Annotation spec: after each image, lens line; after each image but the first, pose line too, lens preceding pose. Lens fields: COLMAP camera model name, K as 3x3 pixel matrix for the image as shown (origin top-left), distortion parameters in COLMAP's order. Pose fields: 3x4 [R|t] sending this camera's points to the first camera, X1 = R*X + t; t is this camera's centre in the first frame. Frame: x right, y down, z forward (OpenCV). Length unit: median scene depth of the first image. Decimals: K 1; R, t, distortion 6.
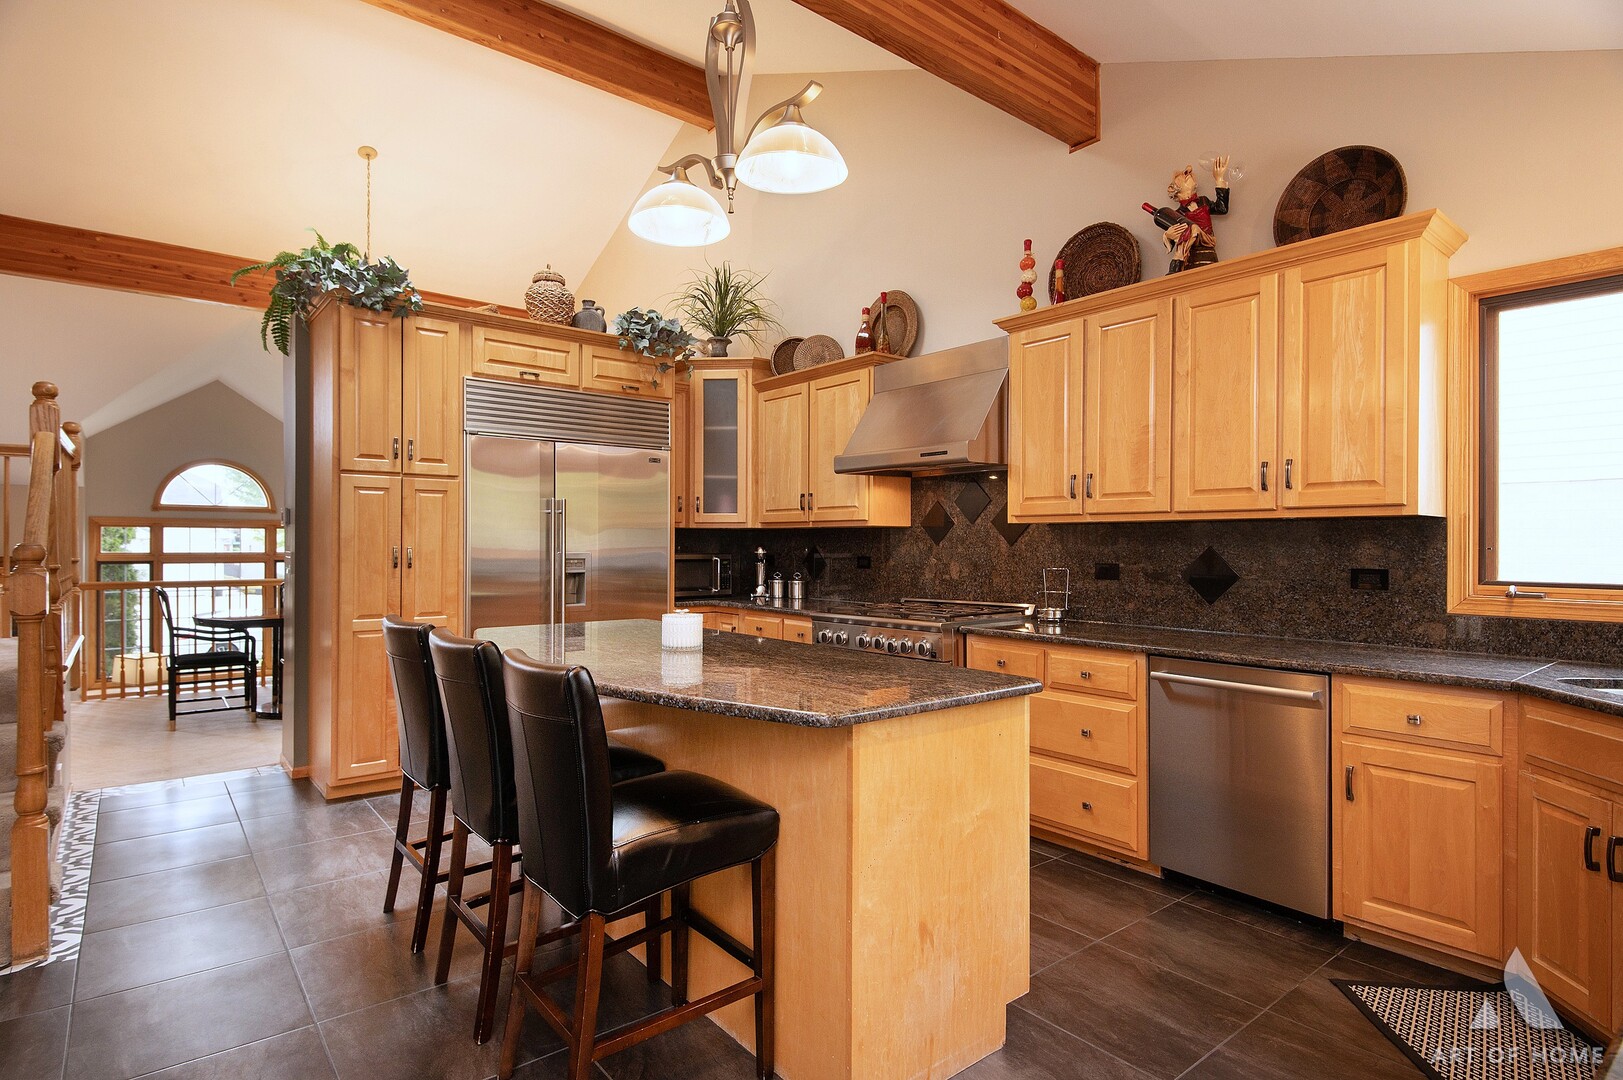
lens RADIAL K [[831.2, 0, 798.1], [0, 831.2, 536.9], [0, 0, 1]] dist [0.014170, -0.020039]
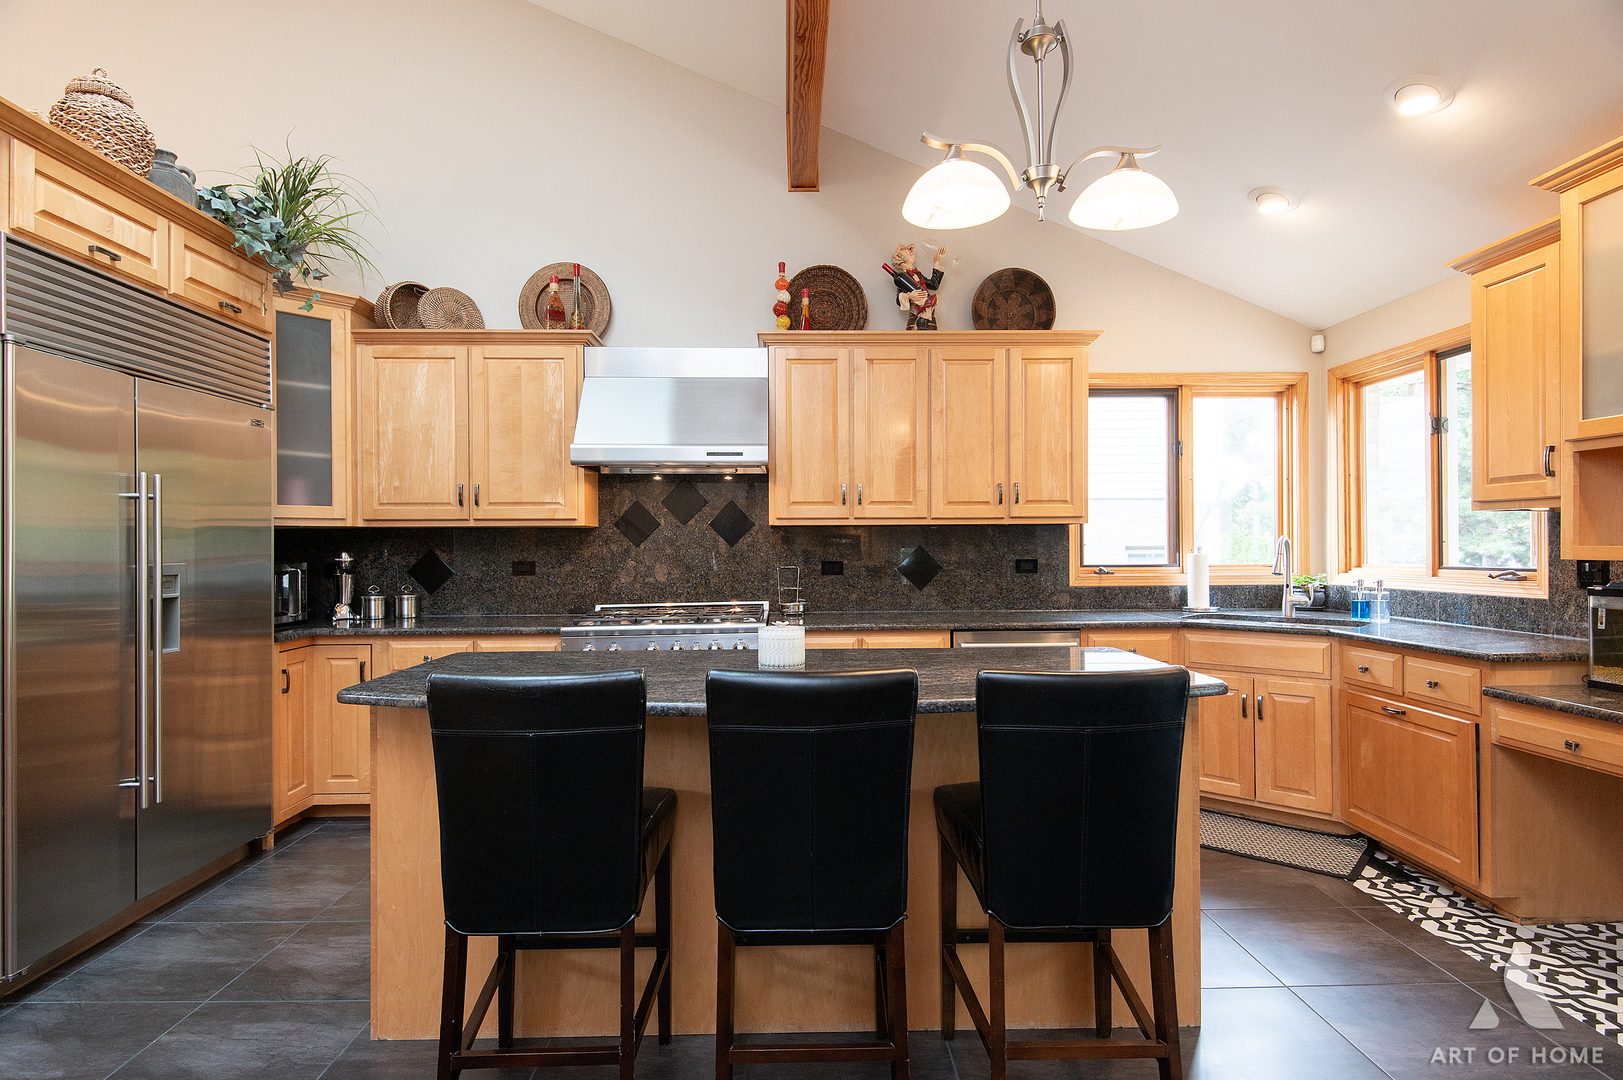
lens RADIAL K [[831.2, 0, 799.9], [0, 831.2, 539.1], [0, 0, 1]] dist [0.014170, -0.020039]
pose [[0.607968, -0.003012, 0.793955, -0.507506], [0.001201, 0.999995, 0.002874, -0.001440], [-0.793960, -0.000794, 0.607969, 0.292792]]
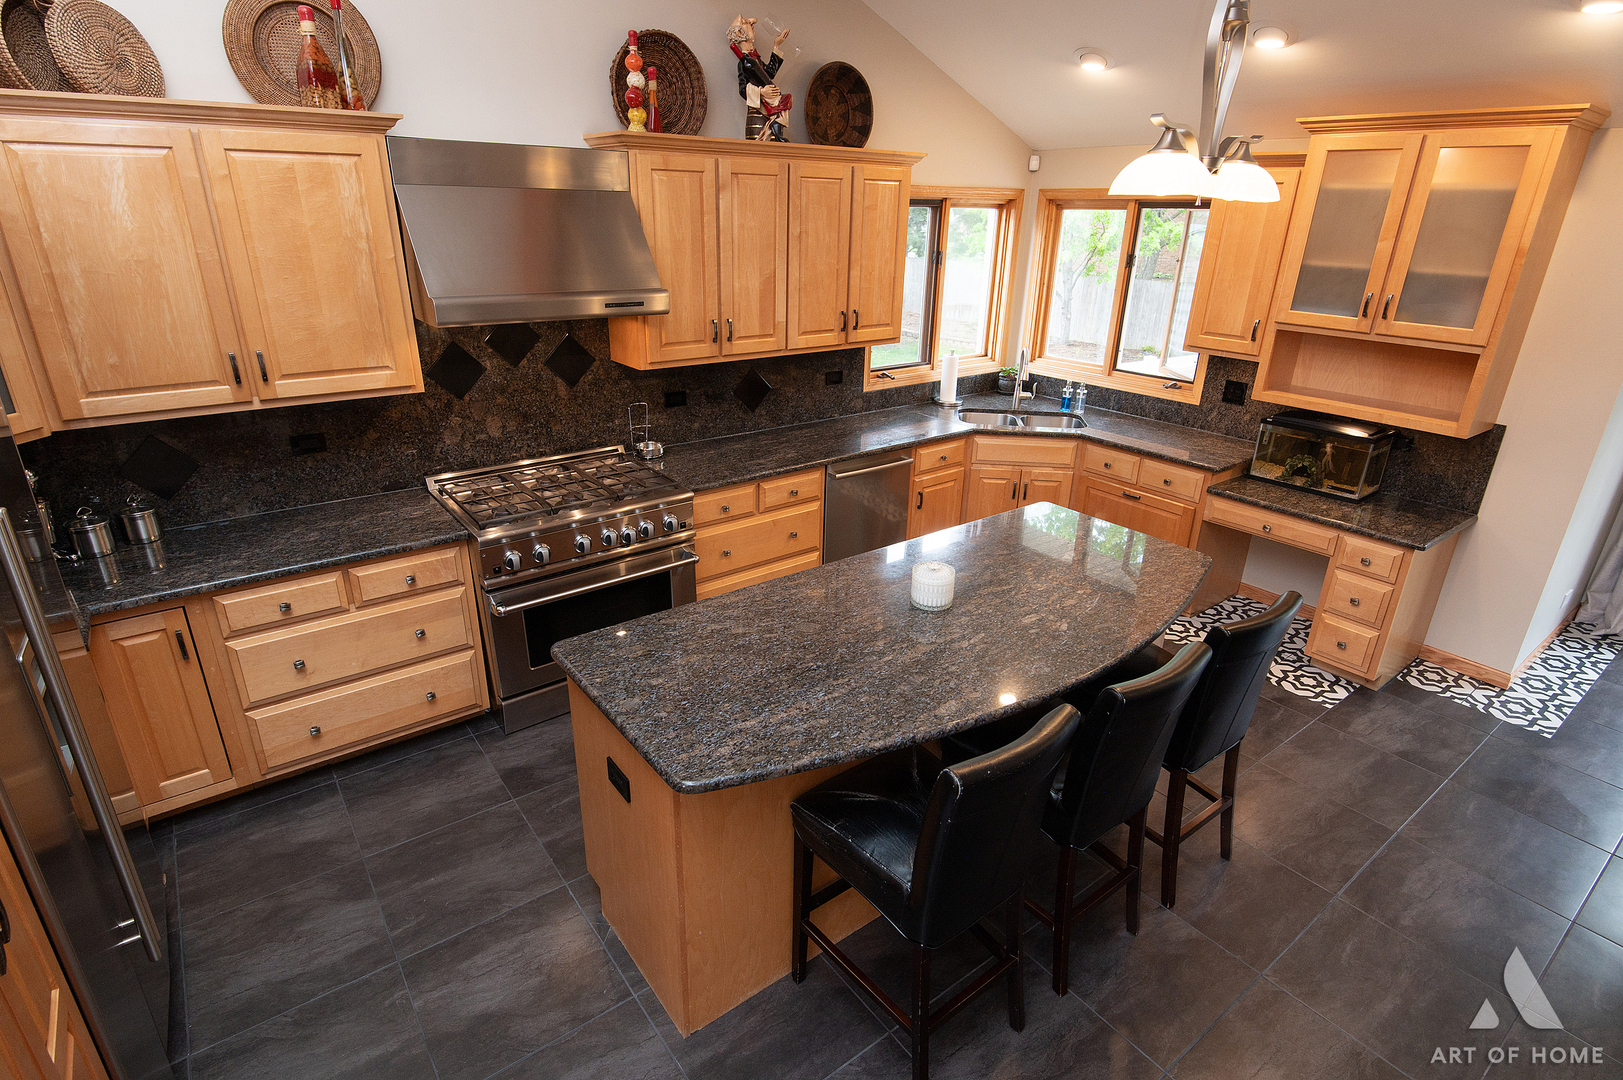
lens RADIAL K [[831.2, 0, 803.6], [0, 831.2, 545.7], [0, 0, 1]] dist [0.014170, -0.020039]
pose [[0.019218, -0.381756, 0.924063, -0.632191], [-0.027225, 0.923692, 0.382168, -0.180217], [-0.999445, -0.032502, 0.007358, 0.719333]]
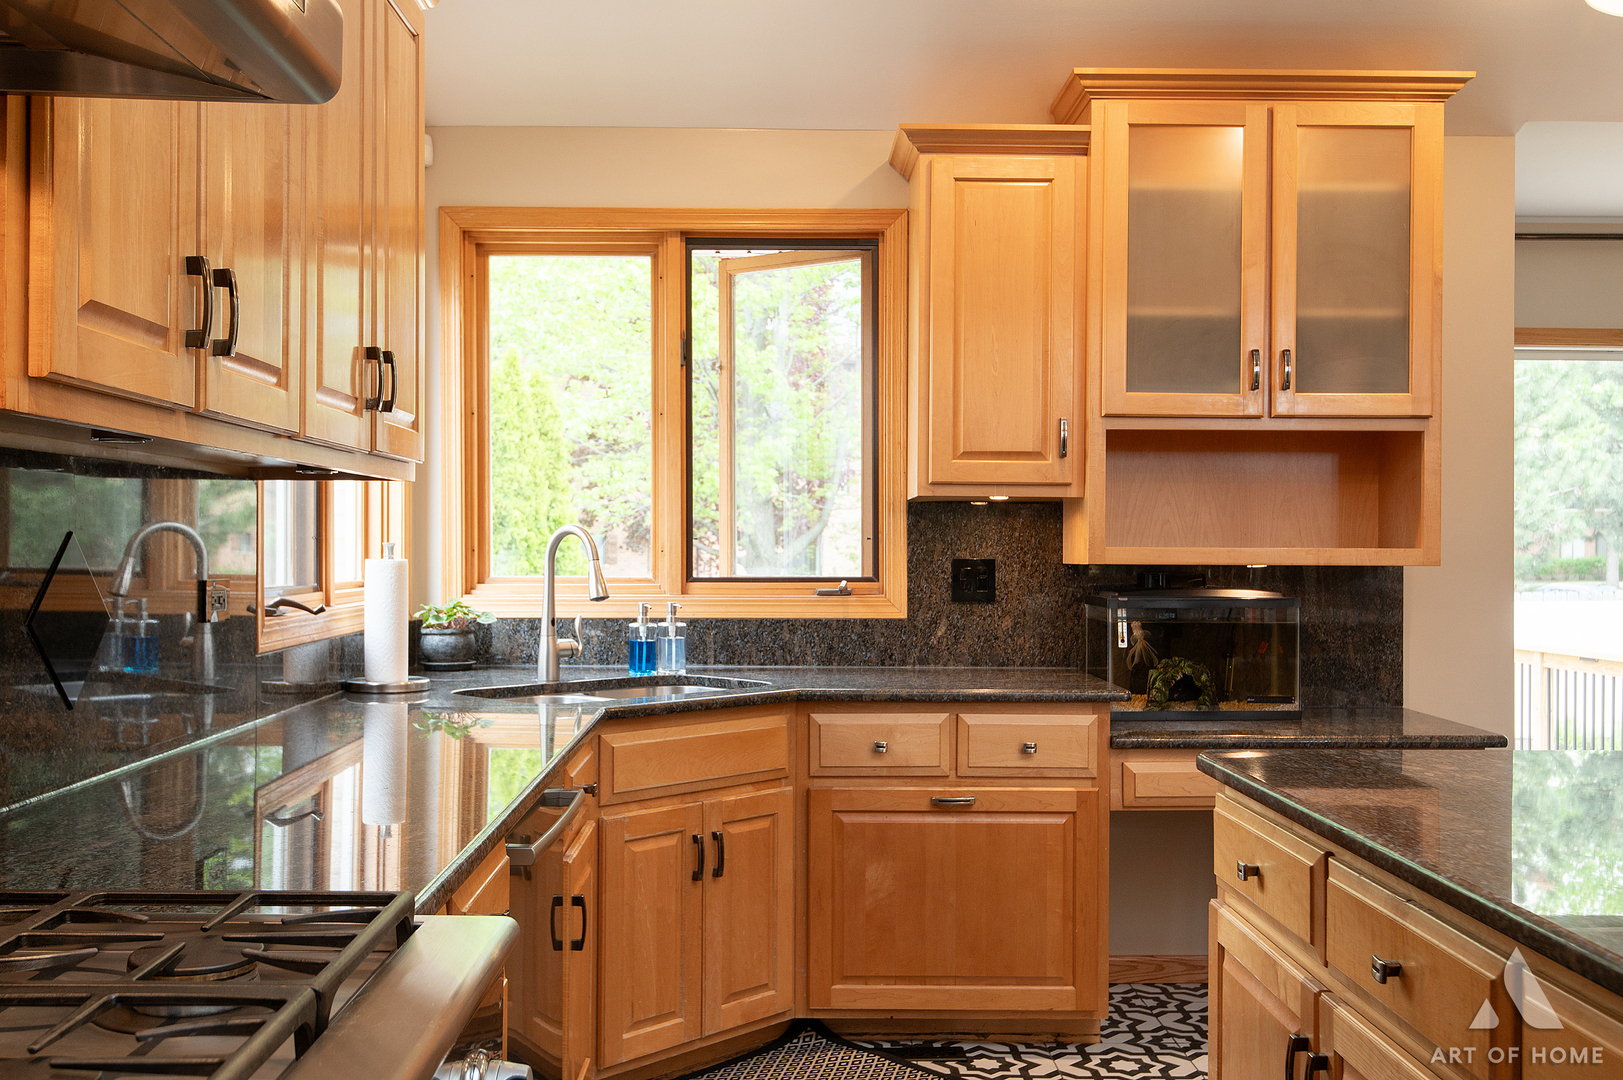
lens RADIAL K [[1560.7, 0, 811.0], [0, 1560.7, 541.6], [0, 0, 1]] dist [0.013606, 0.000000]
pose [[-0.798430, -0.007897, 0.602036, -0.094170], [-0.014834, 0.999868, -0.006558, 0.011734], [-0.601905, -0.014166, -0.798442, 1.052345]]
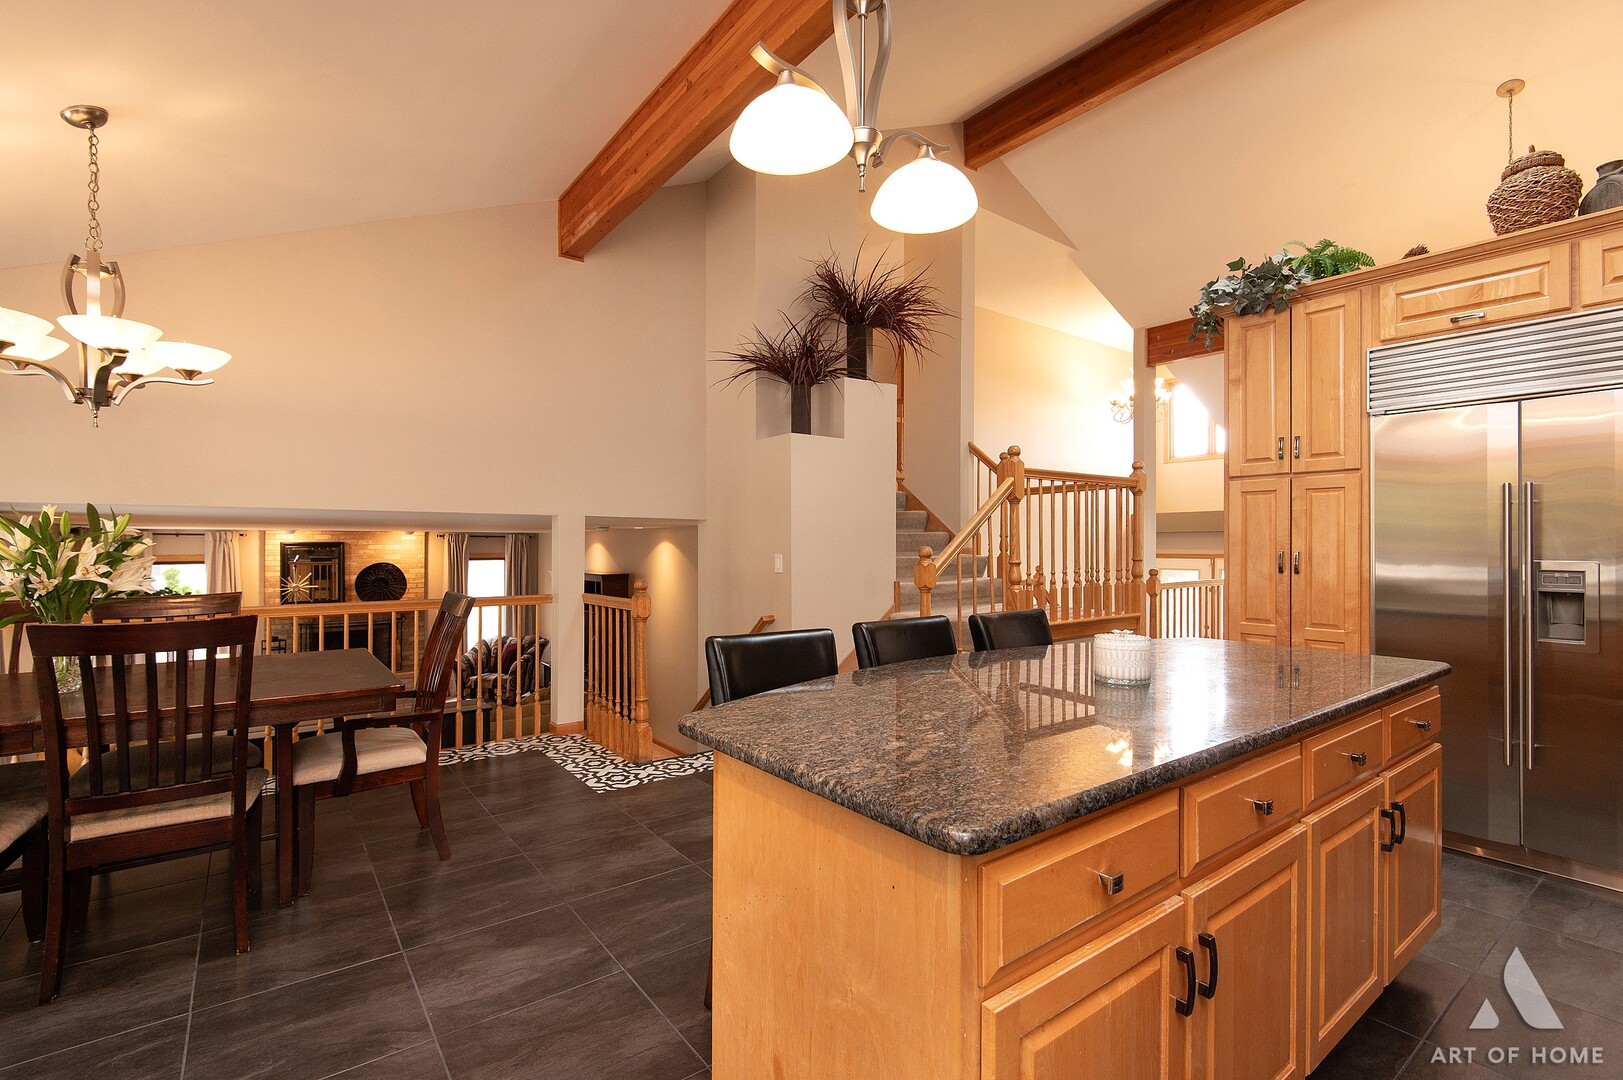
lens RADIAL K [[729.2, 0, 807.7], [0, 729.2, 542.7], [0, 0, 1]] dist [0.001652, -0.004247]
pose [[-0.021999, -0.007752, -0.999728, 0.348145], [0.004287, 0.999960, -0.007848, 0.006296], [0.999749, -0.004459, -0.021965, 0.451235]]
